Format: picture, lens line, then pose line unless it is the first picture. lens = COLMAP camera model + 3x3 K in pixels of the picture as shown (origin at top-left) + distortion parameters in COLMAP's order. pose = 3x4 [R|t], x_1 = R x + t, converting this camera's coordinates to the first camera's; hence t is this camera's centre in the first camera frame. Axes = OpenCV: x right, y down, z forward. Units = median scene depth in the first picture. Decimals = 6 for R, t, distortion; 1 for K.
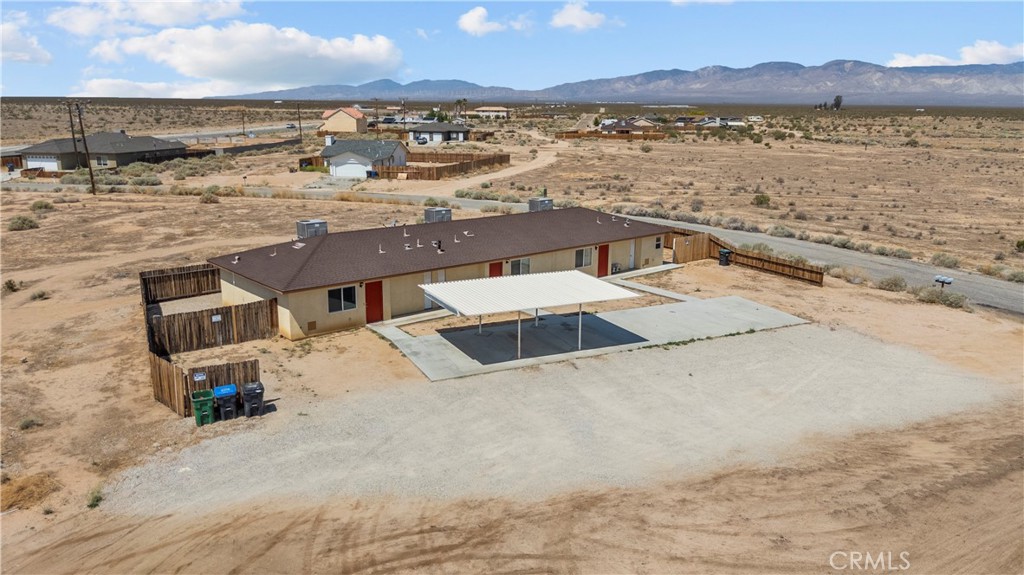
lens RADIAL K [[756.9, 0, 512.0], [0, 756.9, 287.5], [0, 0, 1]] dist [0.077628, -0.081906]
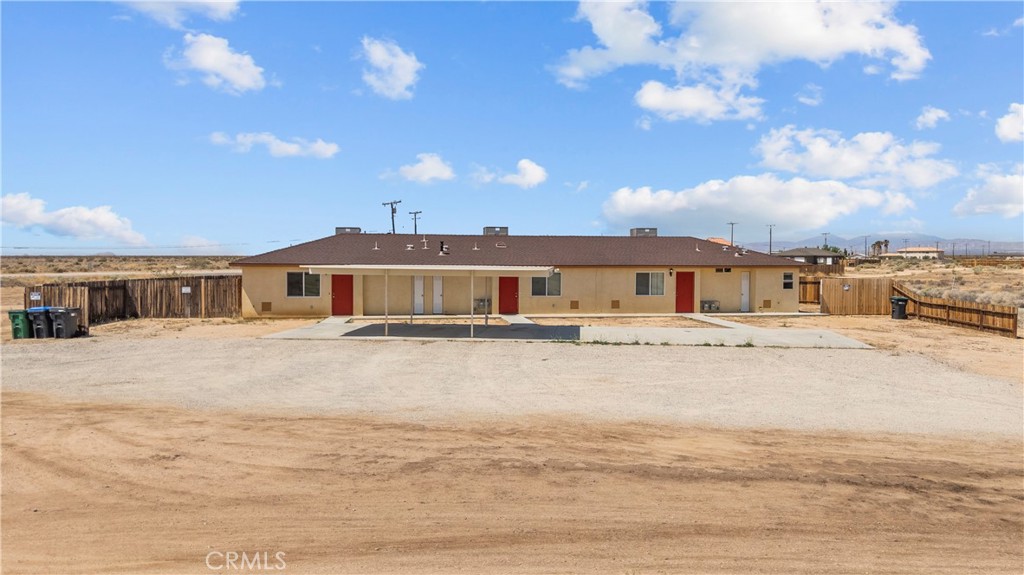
lens RADIAL K [[756.9, 0, 512.0], [0, 756.9, 287.5], [0, 0, 1]] dist [0.077628, -0.081906]
pose [[0.852787, 0.015054, -0.522043, 0.505851], [-0.118290, 0.979175, -0.164996, 0.148277], [0.508687, 0.202459, 0.836808, 0.335569]]
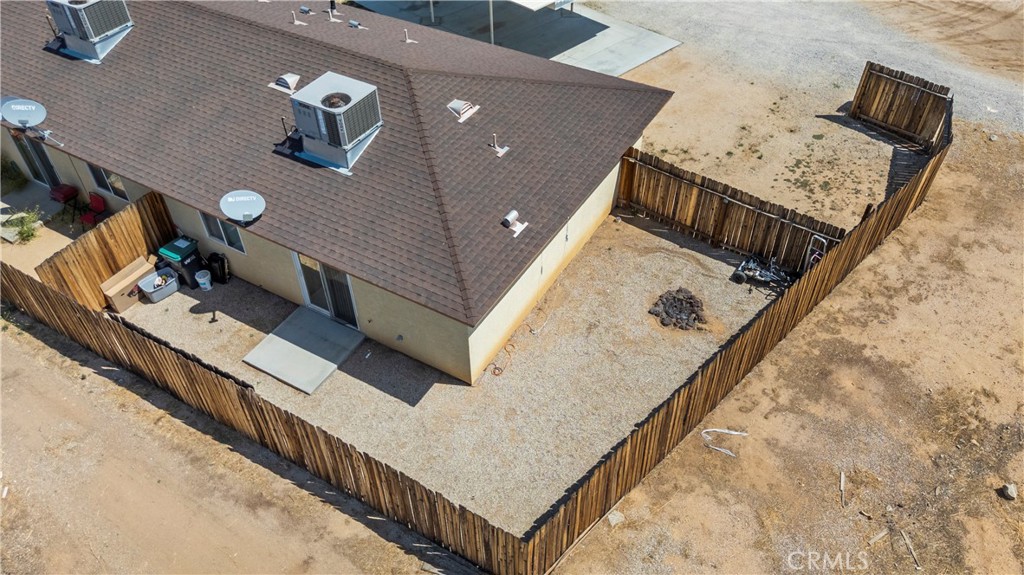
lens RADIAL K [[756.9, 0, 512.0], [0, 756.9, 287.5], [0, 0, 1]] dist [0.077628, -0.081906]
pose [[-0.315230, -0.655102, 0.686637, -0.659461], [0.228235, 0.649958, 0.724889, -0.298211], [-0.921161, 0.385222, -0.055369, 1.059614]]
